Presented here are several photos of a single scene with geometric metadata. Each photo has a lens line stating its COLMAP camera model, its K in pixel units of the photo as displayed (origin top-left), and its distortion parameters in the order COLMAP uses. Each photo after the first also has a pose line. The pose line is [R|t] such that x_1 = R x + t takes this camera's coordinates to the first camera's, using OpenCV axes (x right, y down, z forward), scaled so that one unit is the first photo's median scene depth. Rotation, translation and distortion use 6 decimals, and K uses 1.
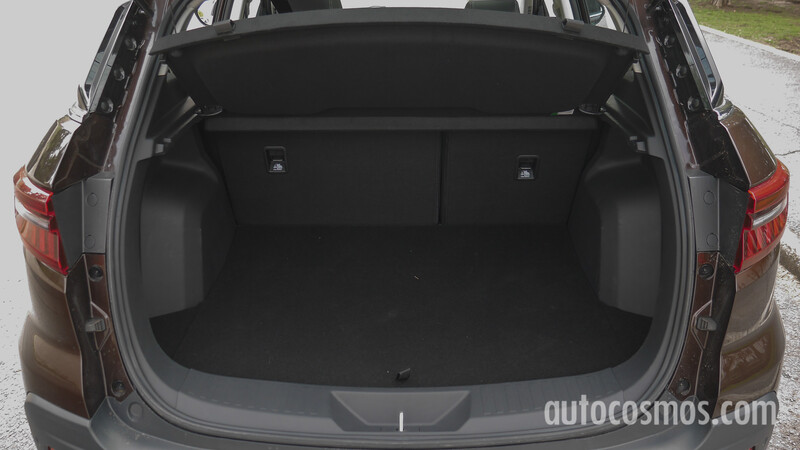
lens RADIAL K [[653.6, 0, 397.6], [0, 653.6, 223.3], [0, 0, 1]] dist [-0.018756, -0.011765]
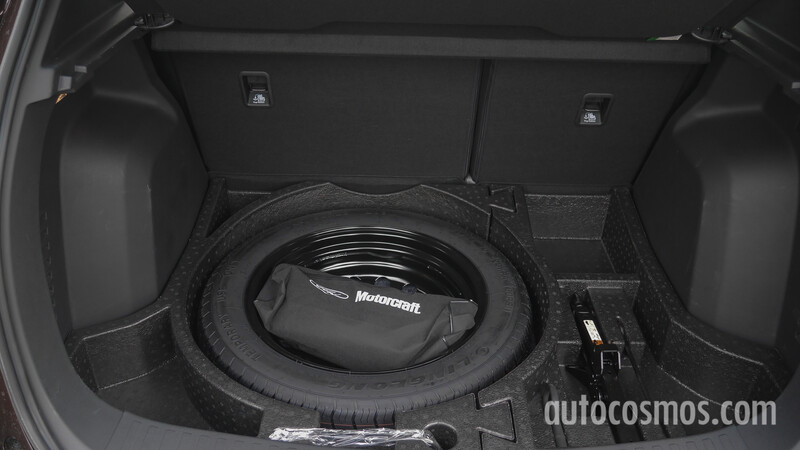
lens RADIAL K [[653.6, 0, 399.8], [0, 653.6, 226.1], [0, 0, 1]] dist [-0.018756, -0.011765]
pose [[0.999676, 0.022468, 0.011945, -0.032319], [-0.023914, 0.989964, 0.139284, -0.058231], [-0.008696, -0.139524, 0.990180, 0.276771]]
